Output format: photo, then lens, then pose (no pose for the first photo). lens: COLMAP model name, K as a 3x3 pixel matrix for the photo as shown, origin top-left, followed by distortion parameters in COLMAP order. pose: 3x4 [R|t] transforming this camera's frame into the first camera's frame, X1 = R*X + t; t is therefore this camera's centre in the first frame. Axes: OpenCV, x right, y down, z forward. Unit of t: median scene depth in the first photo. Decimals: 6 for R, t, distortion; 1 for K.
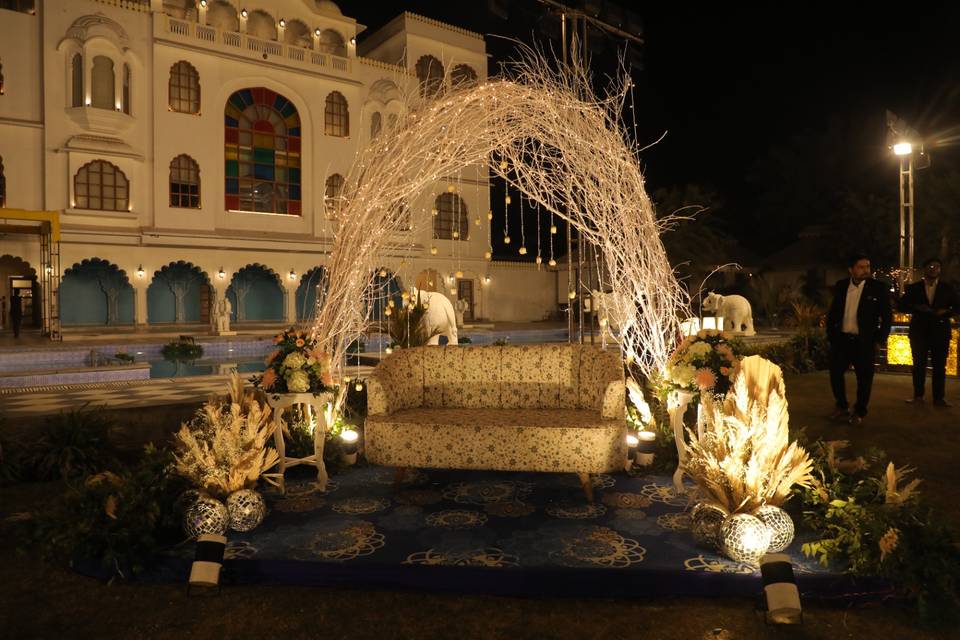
lens RADIAL K [[716.0, 0, 482.3], [0, 716.0, 322.8], [0, 0, 1]] dist [-0.057985, 0.037016]
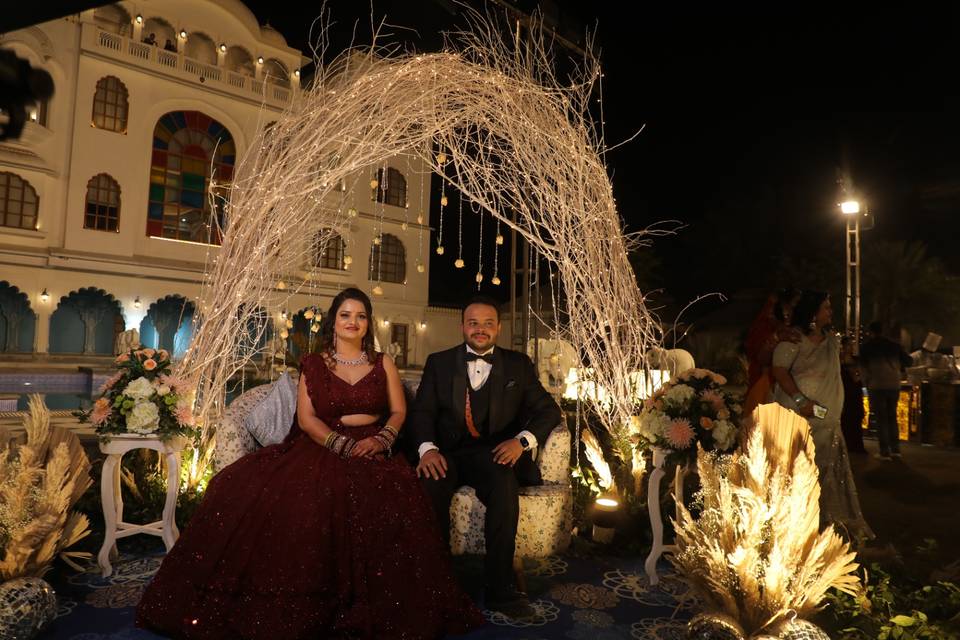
lens RADIAL K [[716.0, 0, 489.2], [0, 716.0, 318.6], [0, 0, 1]] dist [-0.057985, 0.037016]
pose [[0.994090, 0.049658, 0.096533, 0.014819], [-0.042157, 0.996042, -0.078245, 0.019621], [-0.100036, 0.073713, 0.992250, 0.207053]]
